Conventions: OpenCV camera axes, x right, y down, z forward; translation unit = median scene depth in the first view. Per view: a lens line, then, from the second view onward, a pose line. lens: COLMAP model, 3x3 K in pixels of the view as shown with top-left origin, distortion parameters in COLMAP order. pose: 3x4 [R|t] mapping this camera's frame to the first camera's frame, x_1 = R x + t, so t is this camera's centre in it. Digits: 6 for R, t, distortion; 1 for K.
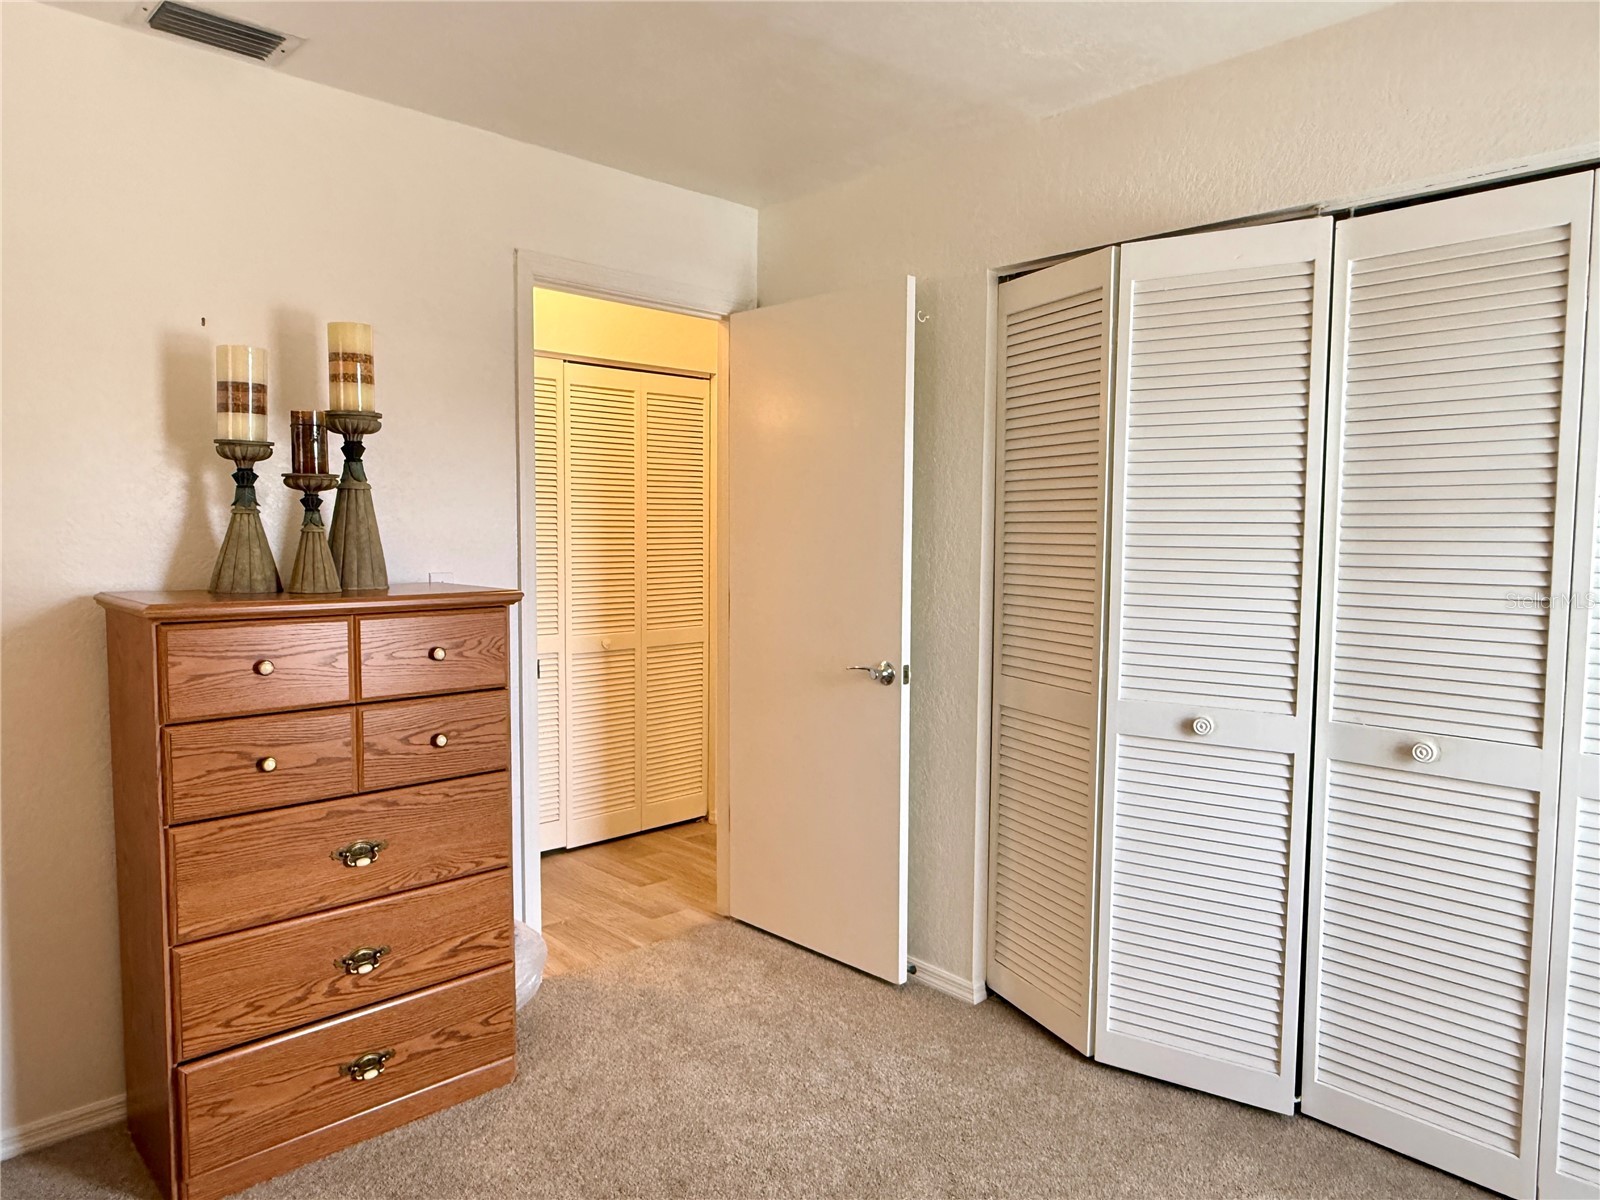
lens RADIAL K [[1042.2, 0, 795.8], [0, 1042.2, 598.3], [0, 0, 1]] dist [0.003121, 0.003178]
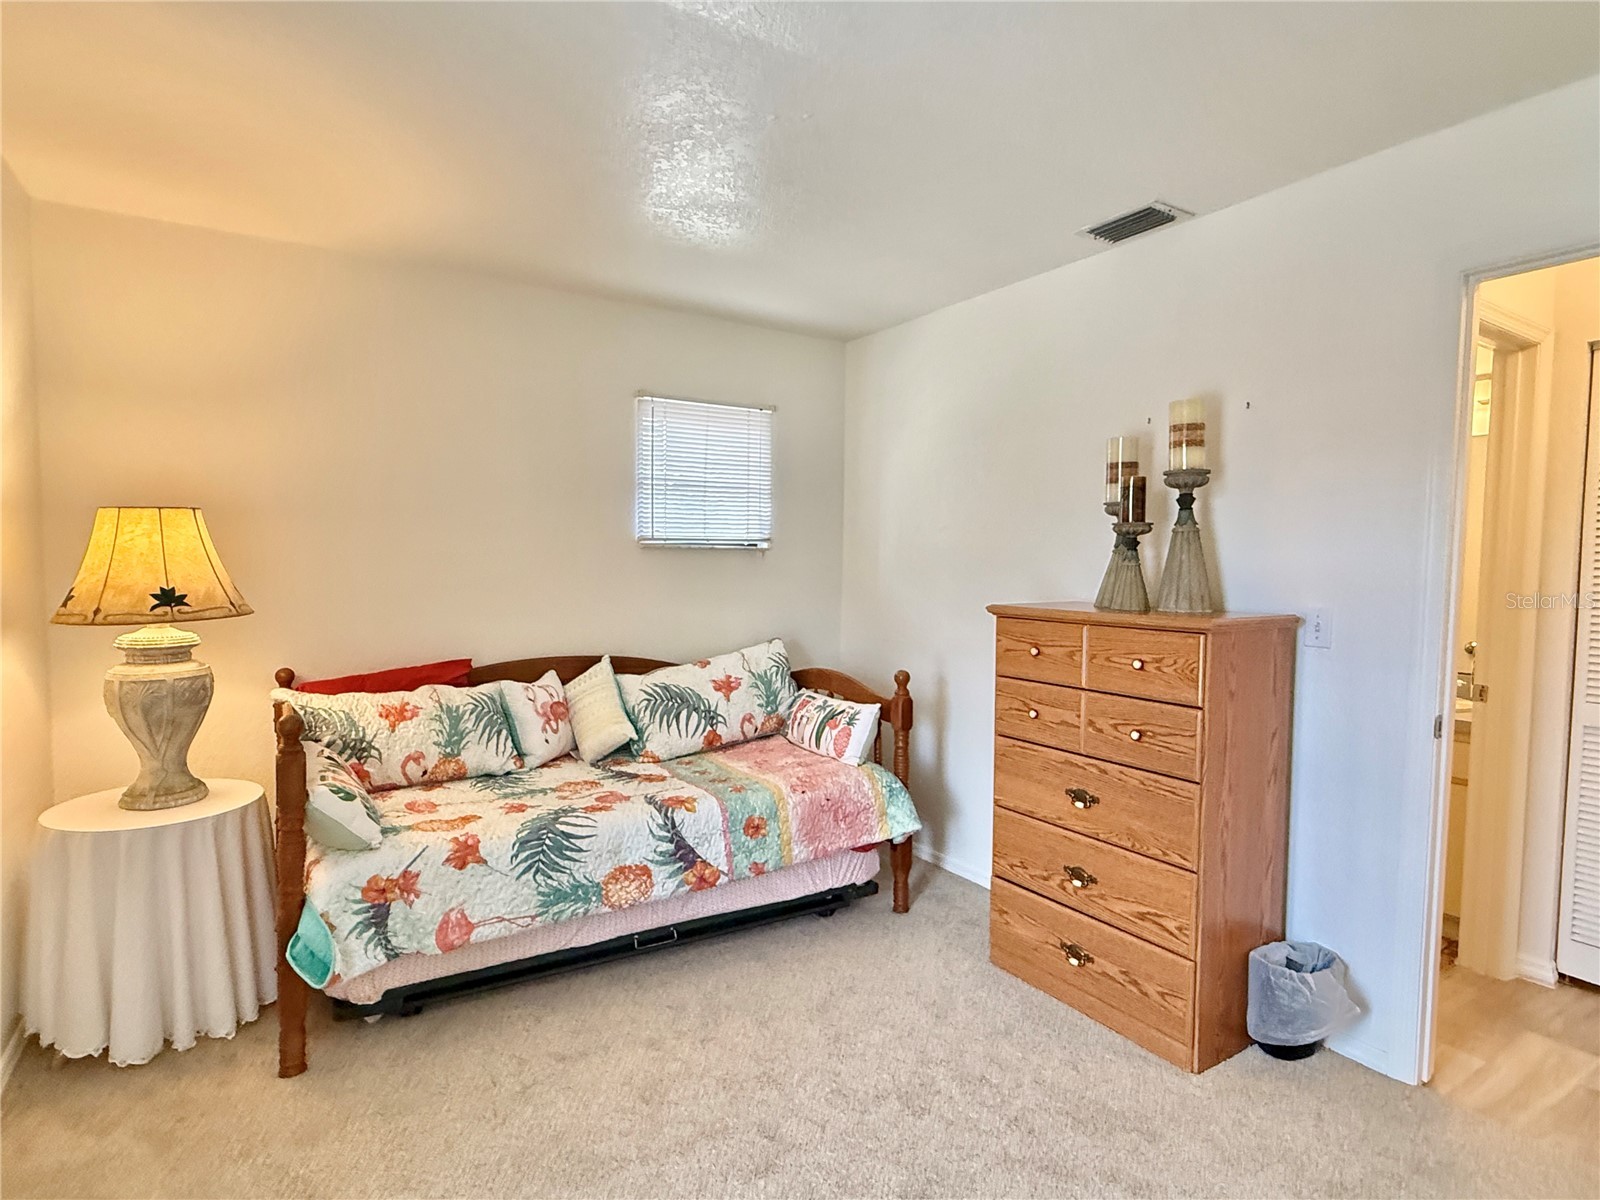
lens RADIAL K [[841.8, 0, 798.4], [0, 841.8, 607.7], [0, 0, 1]] dist [-0.002041, 0.000866]
pose [[-0.182682, 0.047271, -0.982035, 0.679300], [-0.081537, 0.994674, 0.063047, -0.041434], [0.979785, 0.091590, -0.177855, 0.758753]]
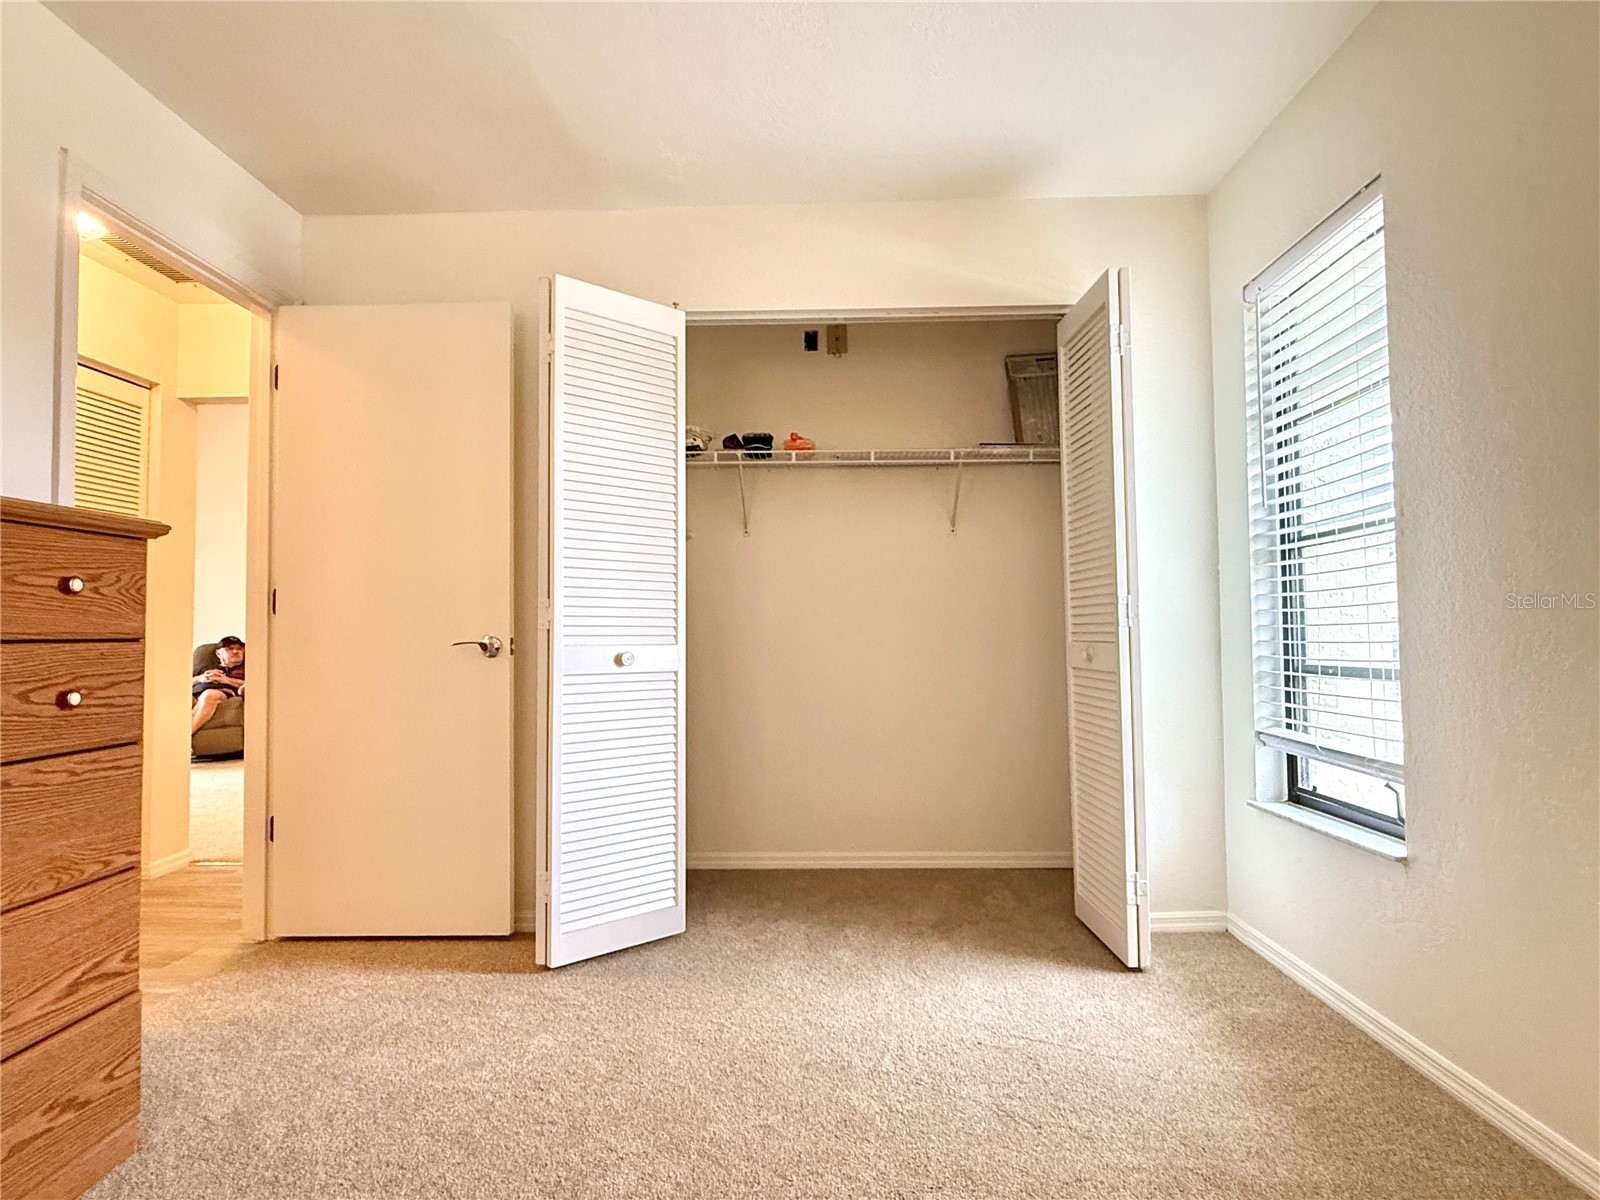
lens RADIAL K [[841.8, 0, 793.5], [0, 841.8, 592.8], [0, 0, 1]] dist [-0.002041, 0.000866]
pose [[0.714246, 0.013873, 0.699758, -0.387398], [0.065223, 0.994134, -0.086282, 0.143959], [-0.696850, 0.107266, 0.709151, 0.180909]]
